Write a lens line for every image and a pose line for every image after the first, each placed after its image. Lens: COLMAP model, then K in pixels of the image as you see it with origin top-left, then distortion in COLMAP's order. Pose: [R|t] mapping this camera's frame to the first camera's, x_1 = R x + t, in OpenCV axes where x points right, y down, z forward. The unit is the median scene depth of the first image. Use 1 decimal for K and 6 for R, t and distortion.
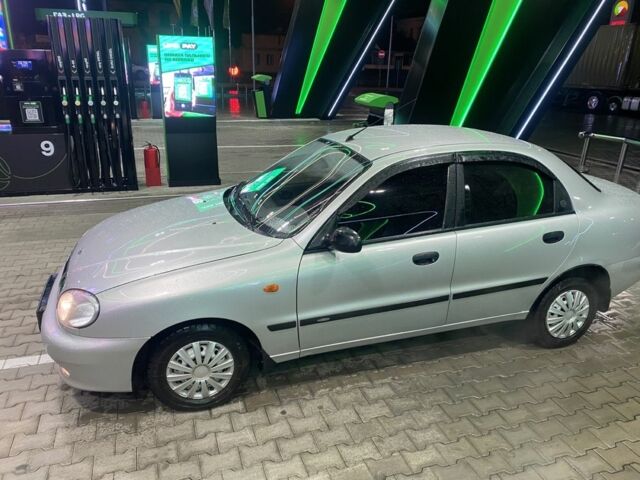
lens RADIAL K [[506.8, 0, 320.0], [0, 506.8, 240.0], [0, 0, 1]] dist [0.032378, -0.042064]
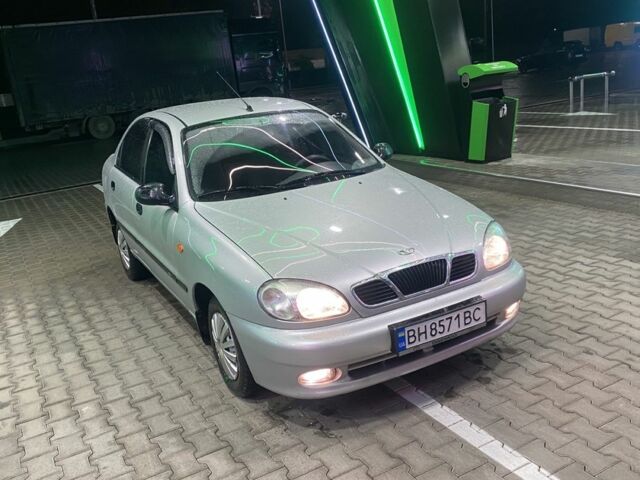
lens RADIAL K [[617.4, 0, 320.0], [0, 617.4, 240.0], [0, 0, 1]] dist [0.053647, -0.108290]
pose [[-0.179181, -0.279518, 0.943273, -1.280693], [0.426155, 0.842120, 0.330495, -0.347447], [-0.886728, 0.461199, -0.031774, 1.099292]]
